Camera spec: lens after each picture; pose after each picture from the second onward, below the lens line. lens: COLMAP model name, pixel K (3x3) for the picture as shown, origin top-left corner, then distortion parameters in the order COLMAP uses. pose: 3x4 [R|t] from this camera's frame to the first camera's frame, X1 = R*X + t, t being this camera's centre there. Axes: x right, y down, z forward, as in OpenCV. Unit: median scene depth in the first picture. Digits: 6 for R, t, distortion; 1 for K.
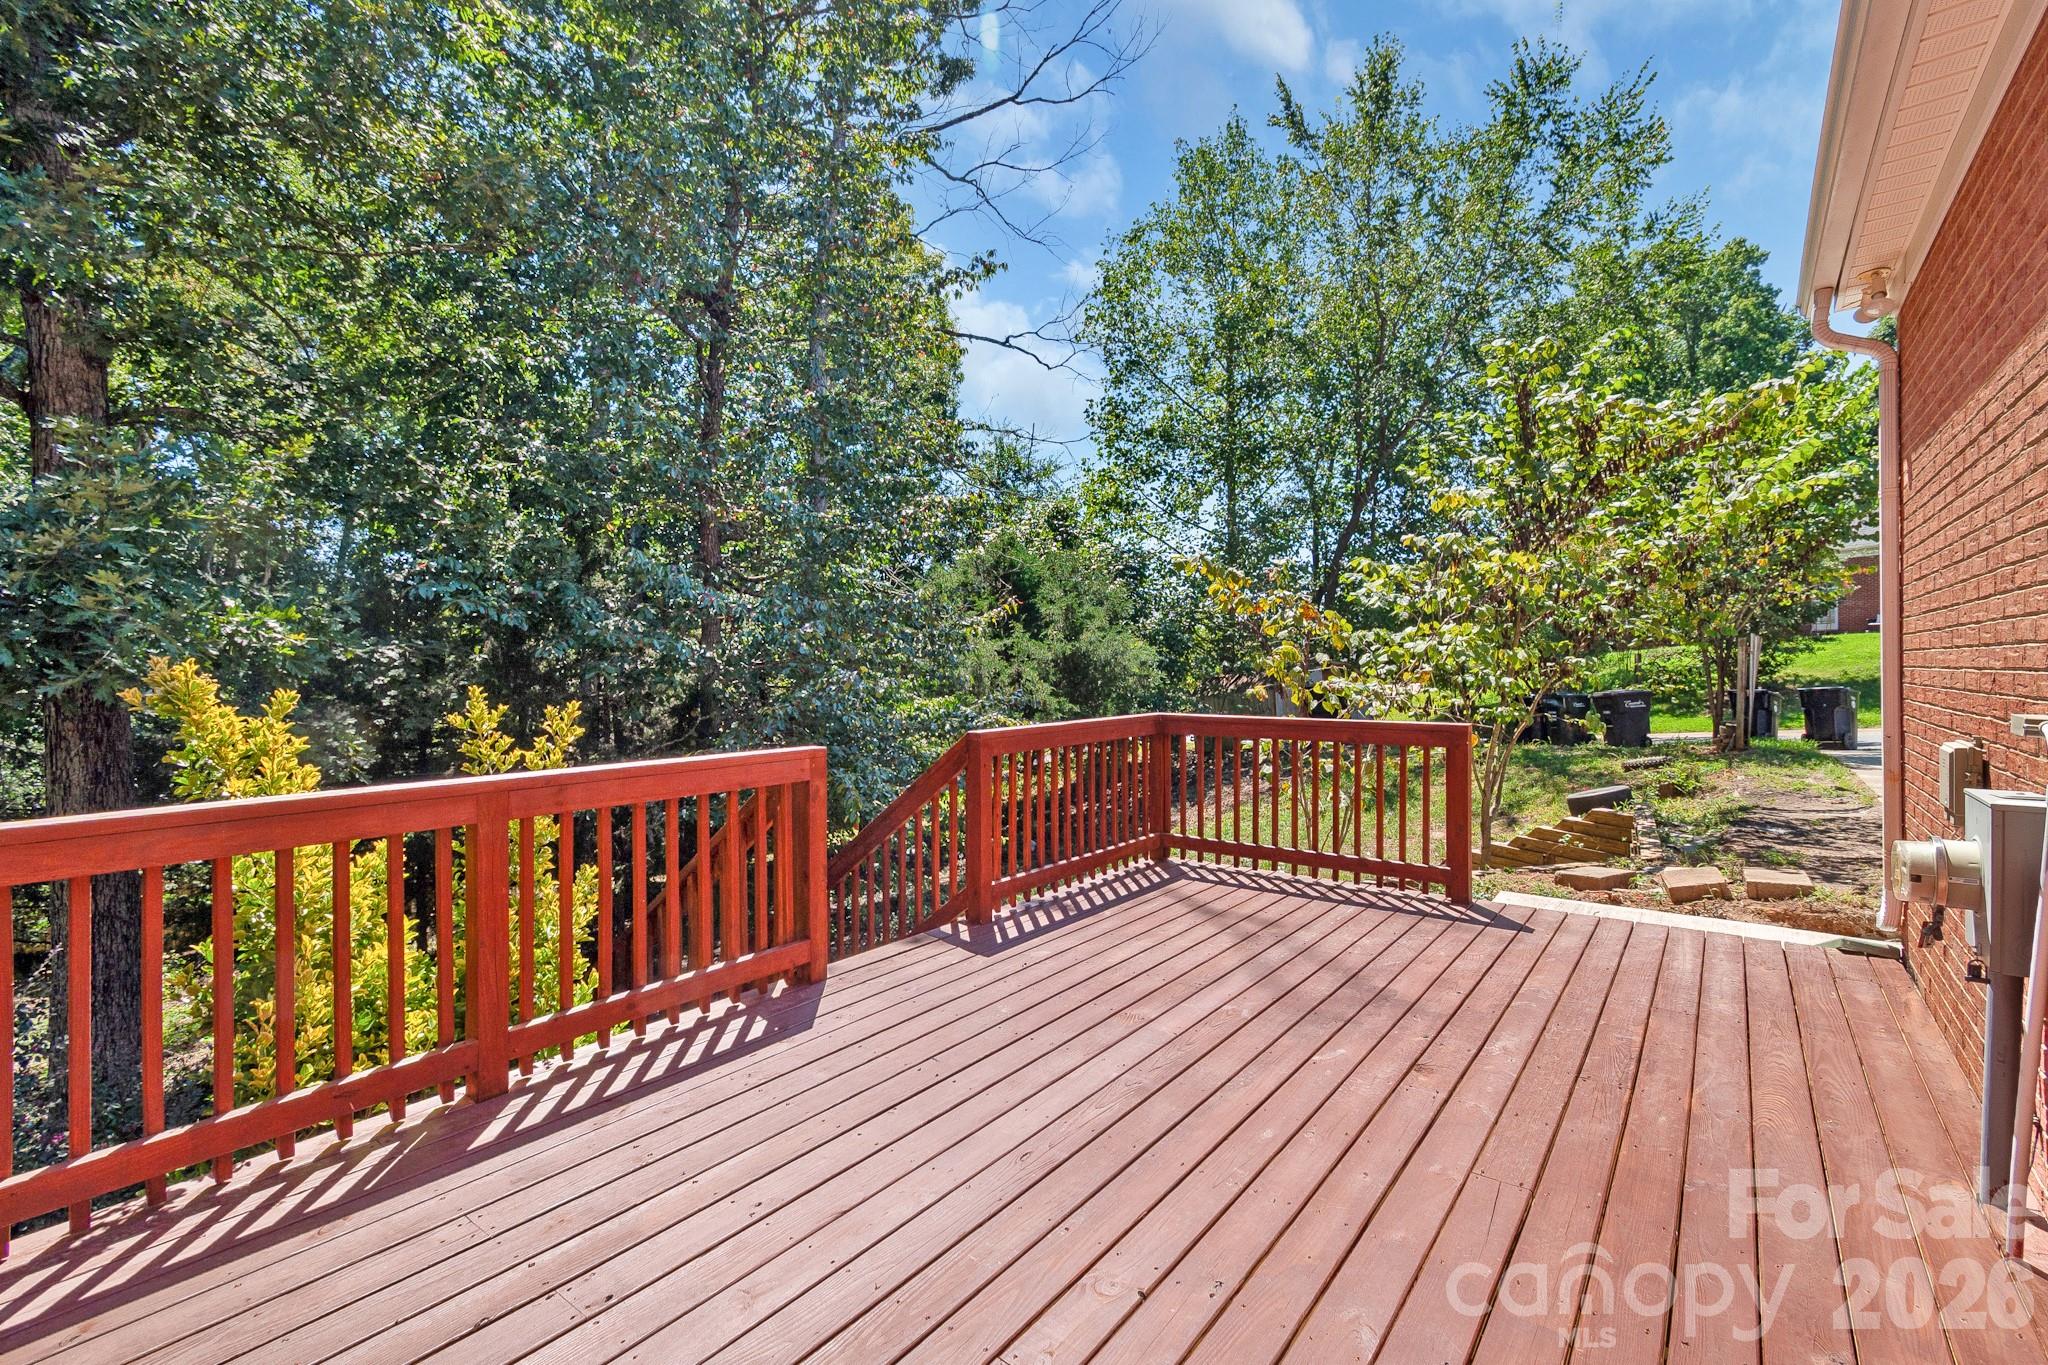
lens RADIAL K [[902.8, 0, 1034.5], [0, 902.8, 670.7], [0, 0, 1]] dist [0.000849, -0.000197]
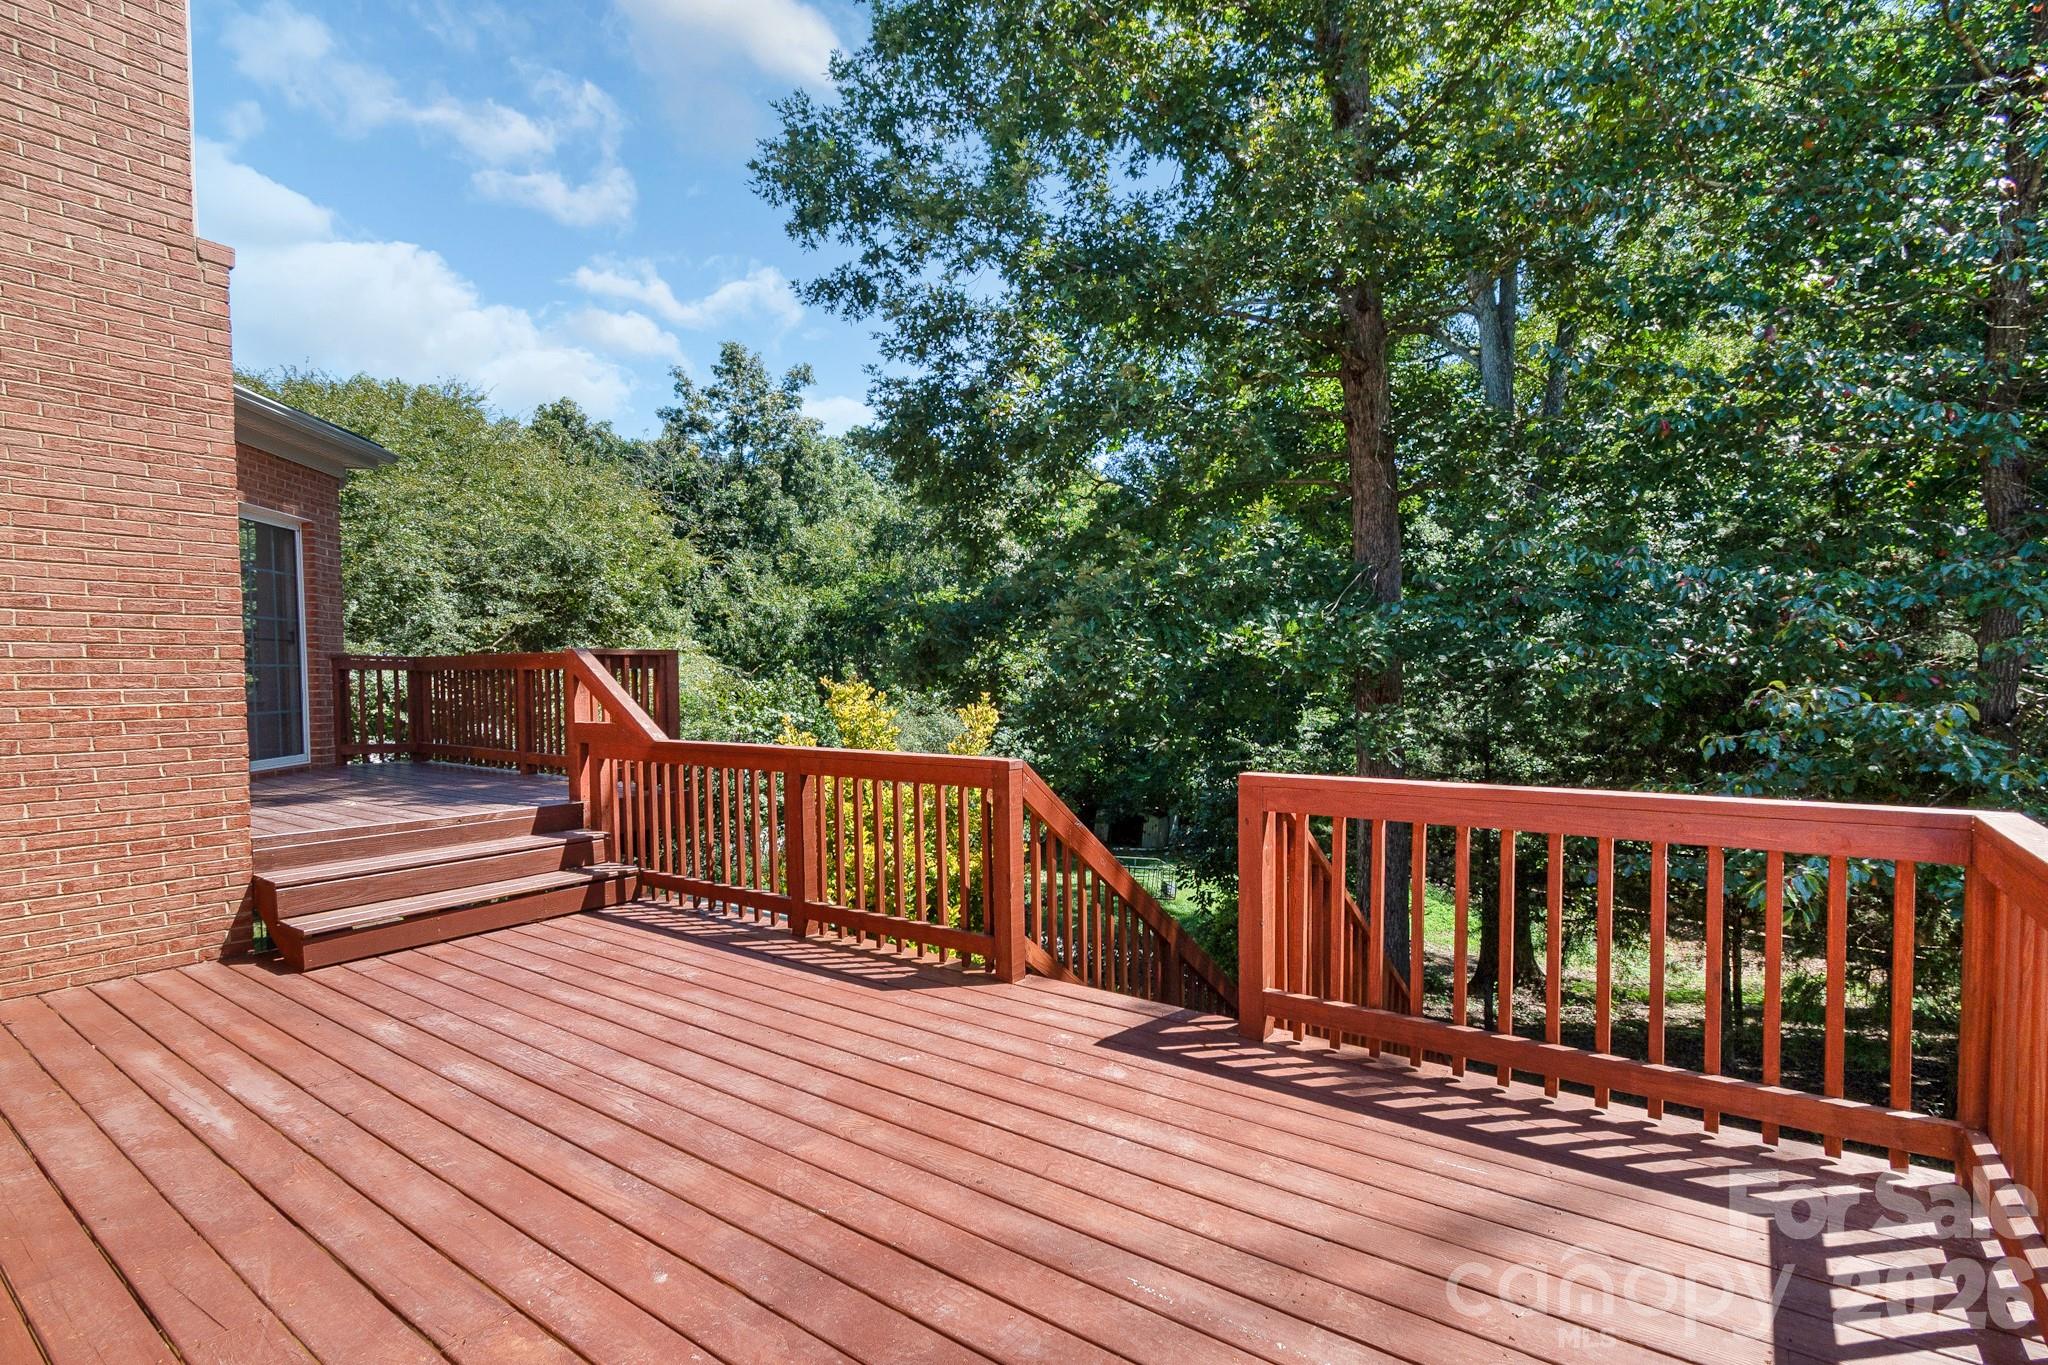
lens RADIAL K [[927.4, 0, 1128.9], [0, 927.4, 722.9], [0, 0, 1]] dist [-0.004485, -0.000850]
pose [[0.091915, 0.057722, -0.994092, 0.864162], [-0.004524, 0.998332, 0.057550, -0.022101], [0.995757, -0.000793, 0.092022, 1.081989]]
